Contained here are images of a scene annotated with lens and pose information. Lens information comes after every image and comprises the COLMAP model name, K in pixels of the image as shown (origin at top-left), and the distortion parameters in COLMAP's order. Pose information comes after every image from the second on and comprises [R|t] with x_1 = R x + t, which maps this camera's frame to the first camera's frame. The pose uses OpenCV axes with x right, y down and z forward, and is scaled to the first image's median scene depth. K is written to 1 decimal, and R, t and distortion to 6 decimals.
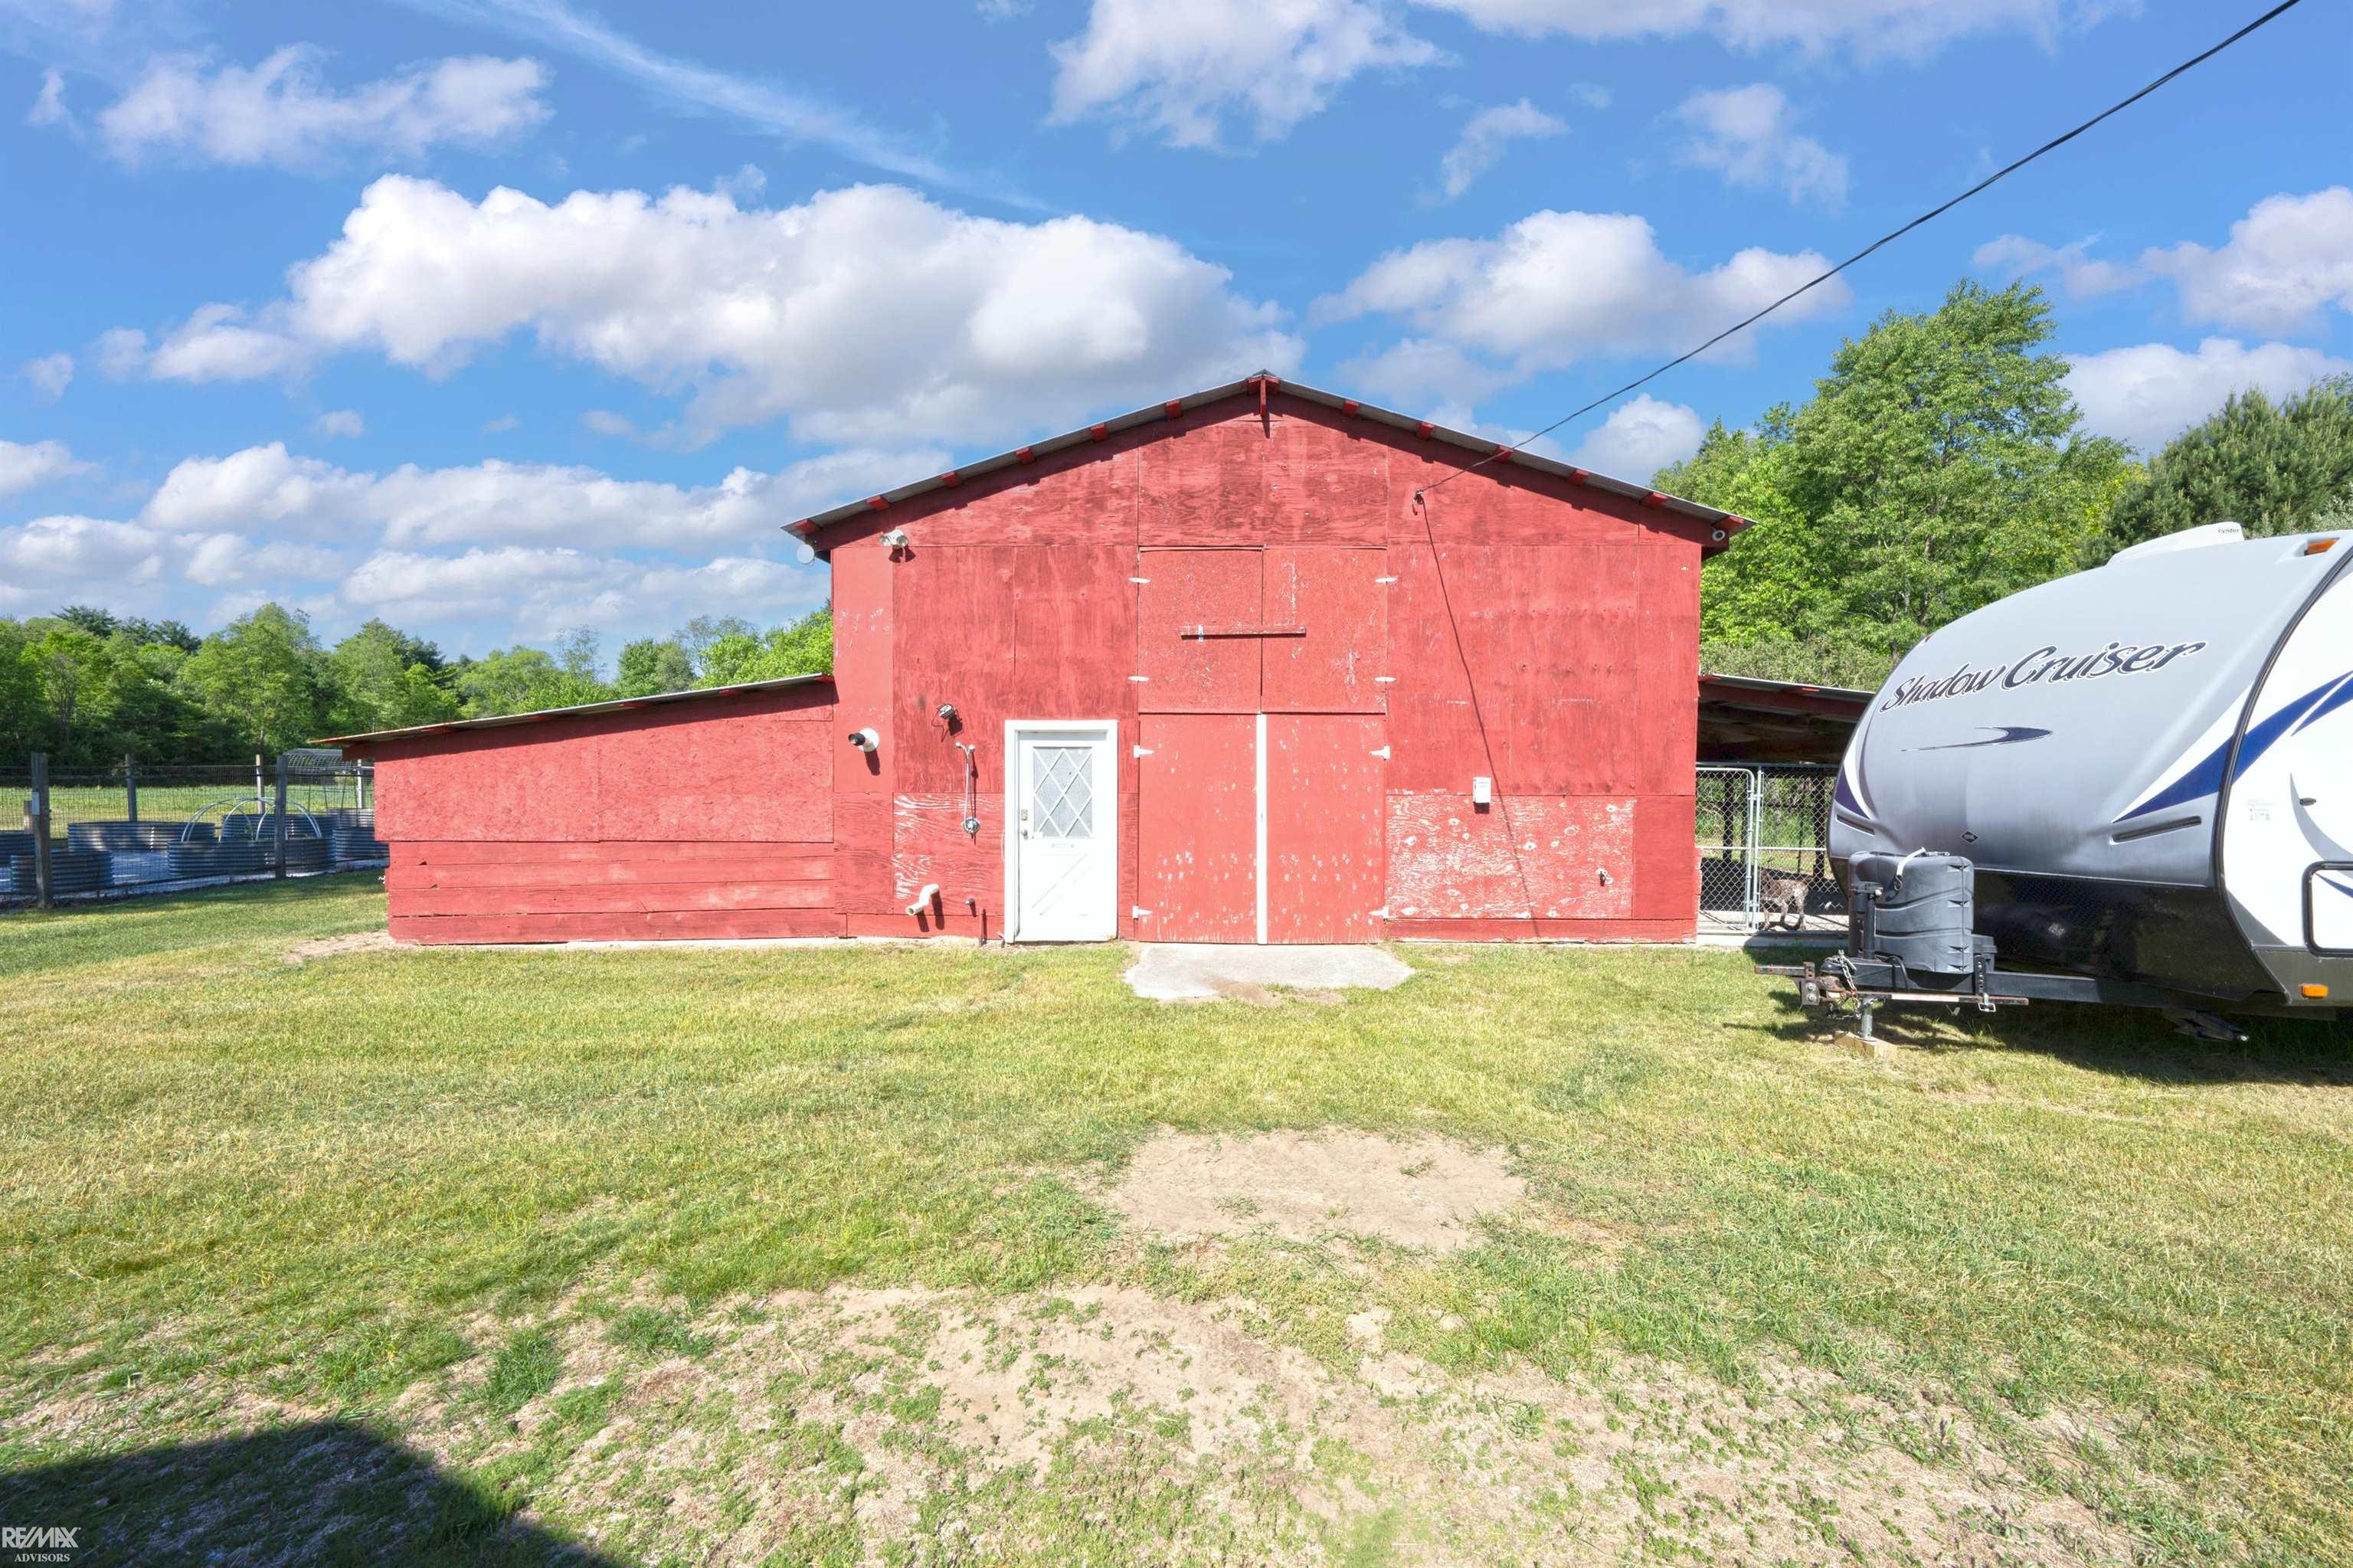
lens RADIAL K [[836.4, 0, 1176.5], [0, 836.4, 784.0], [0, 0, 1]] dist [-0.022046, 0.007668]
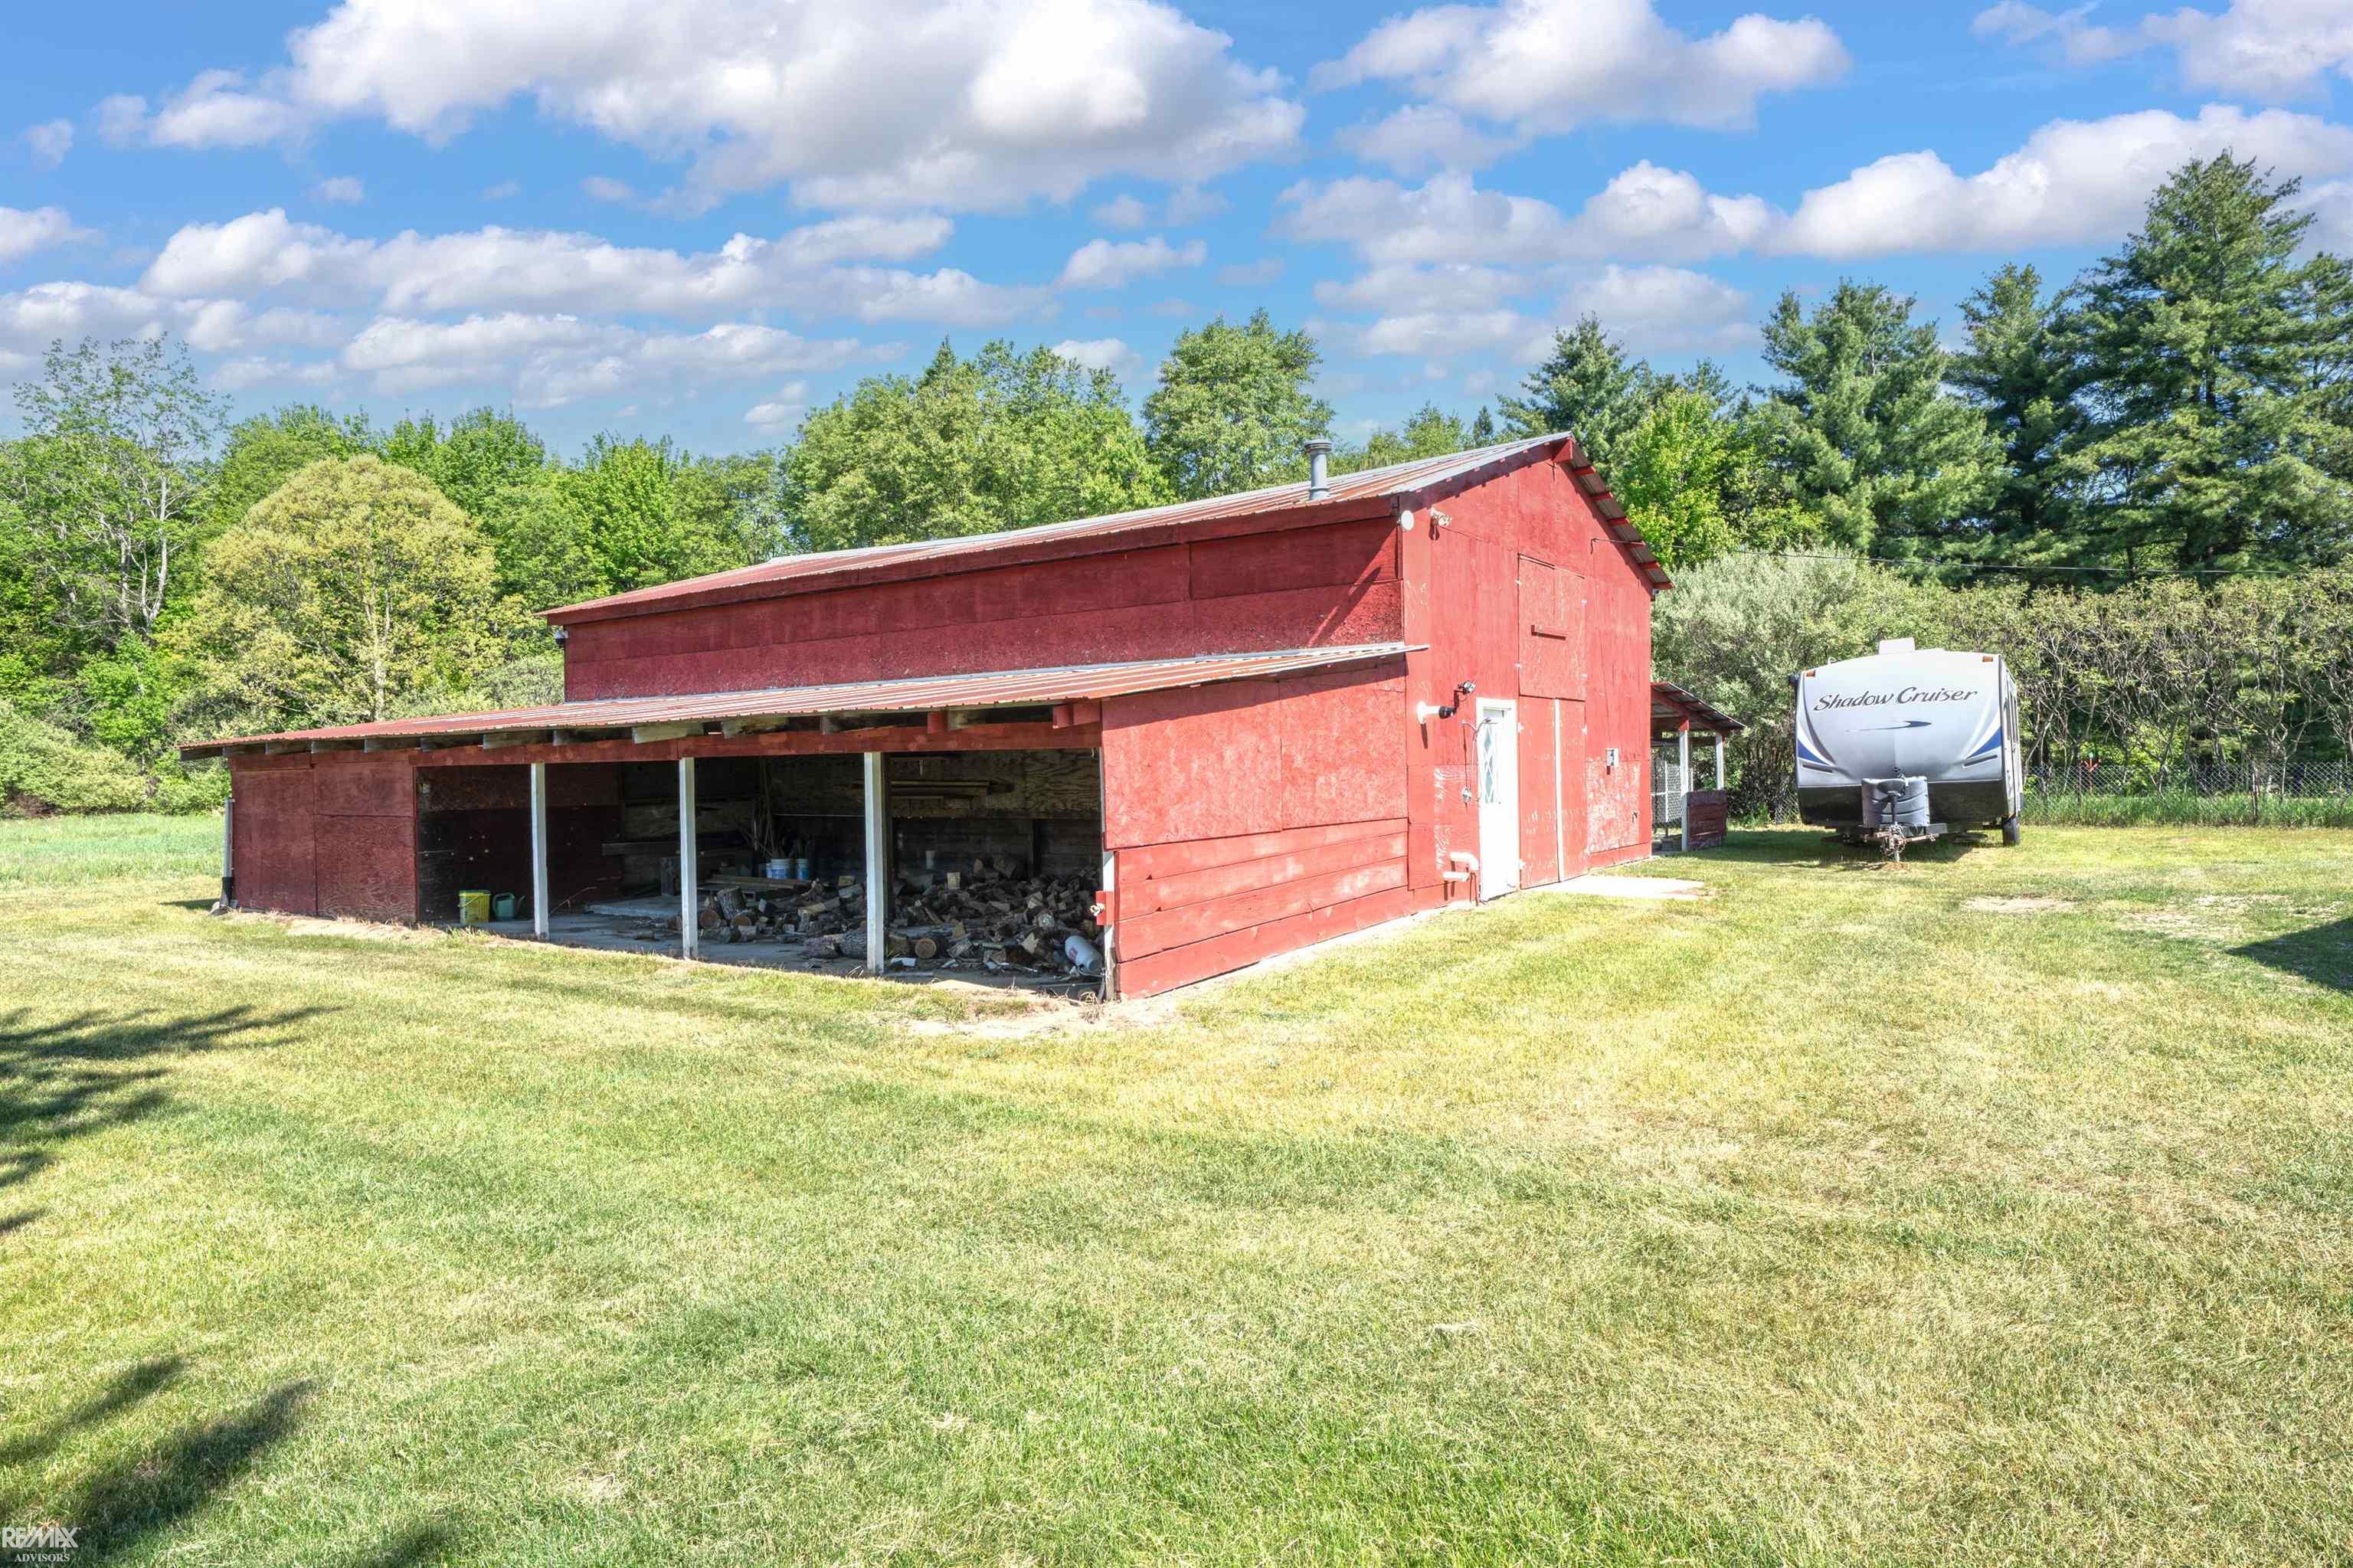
lens RADIAL K [[1333.4, 0, 1176.5], [0, 1333.4, 784.0], [0, 0, 1]] dist [0.037451, -0.000514]
pose [[0.542564, -0.022922, 0.839701, -1.871577], [0.026511, 0.999597, 0.010157, 0.008626], [-0.839596, 0.016751, 0.542953, 0.384662]]
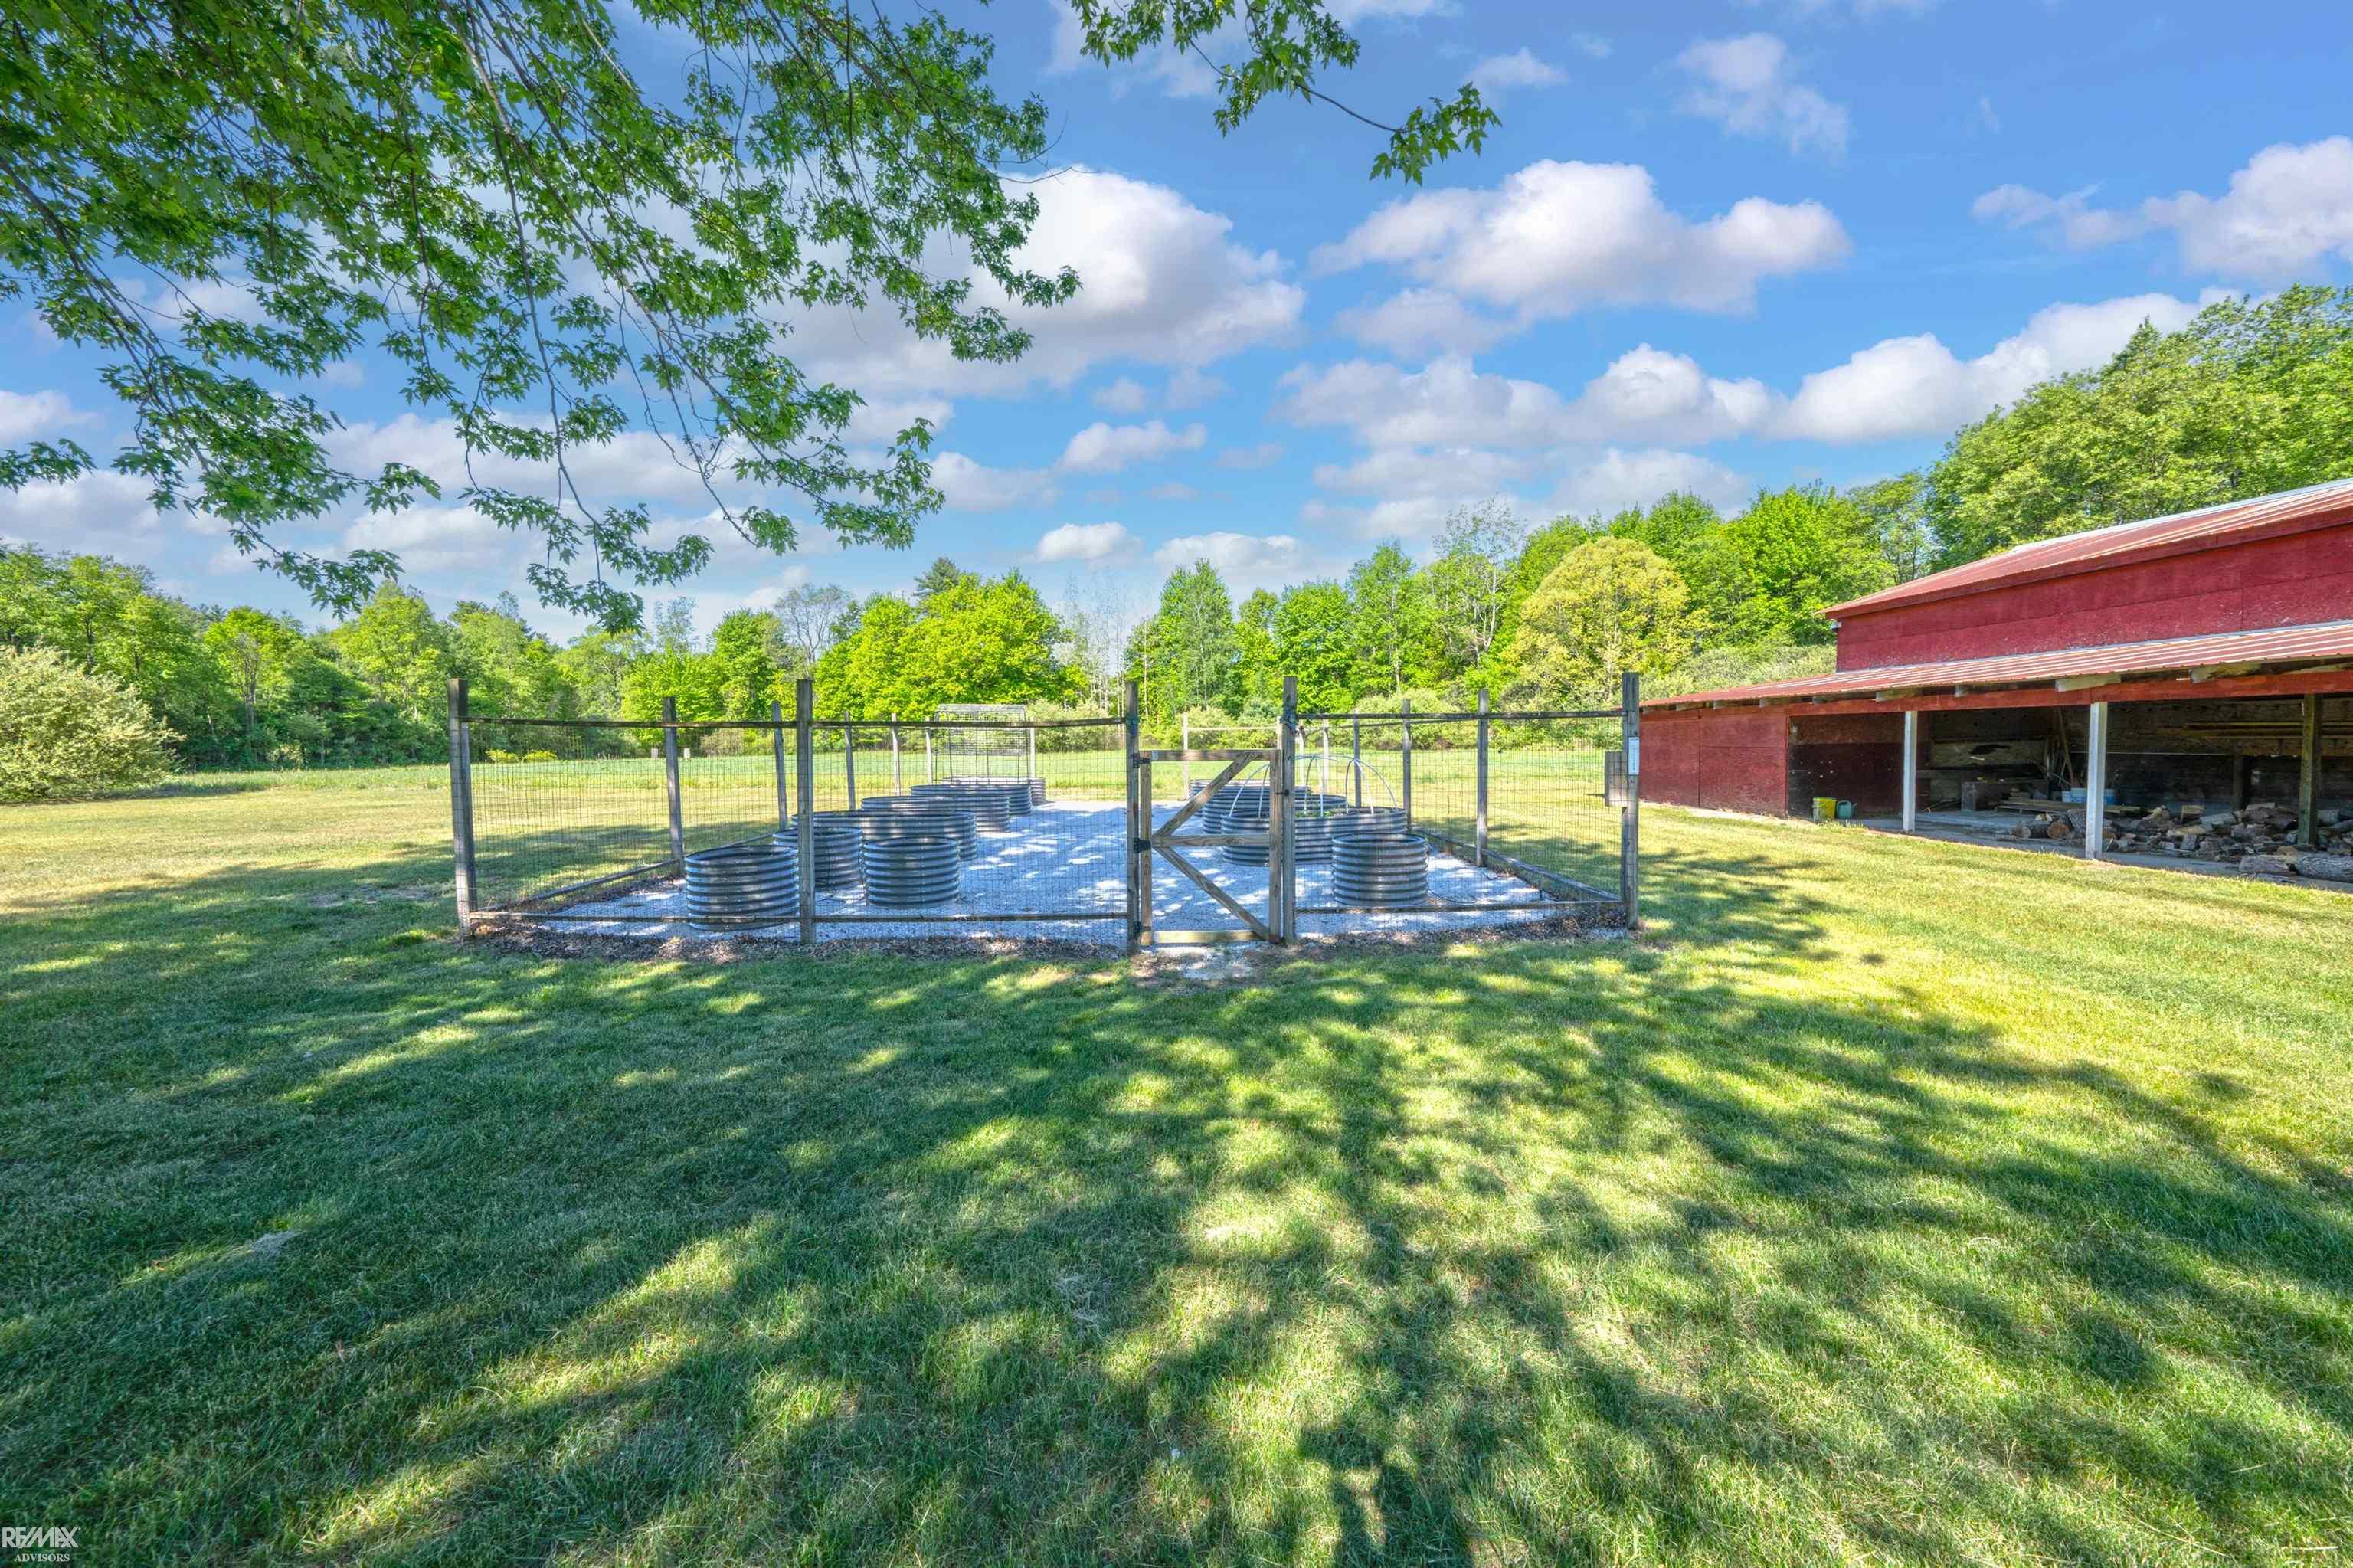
lens RADIAL K [[836.4, 0, 1176.5], [0, 836.4, 784.0], [0, 0, 1]] dist [-0.022046, 0.007668]
pose [[0.999498, -0.024404, 0.020216, -1.998681], [0.023517, 0.998797, 0.043021, 0.010687], [-0.021241, -0.042524, 0.998870, 0.430446]]
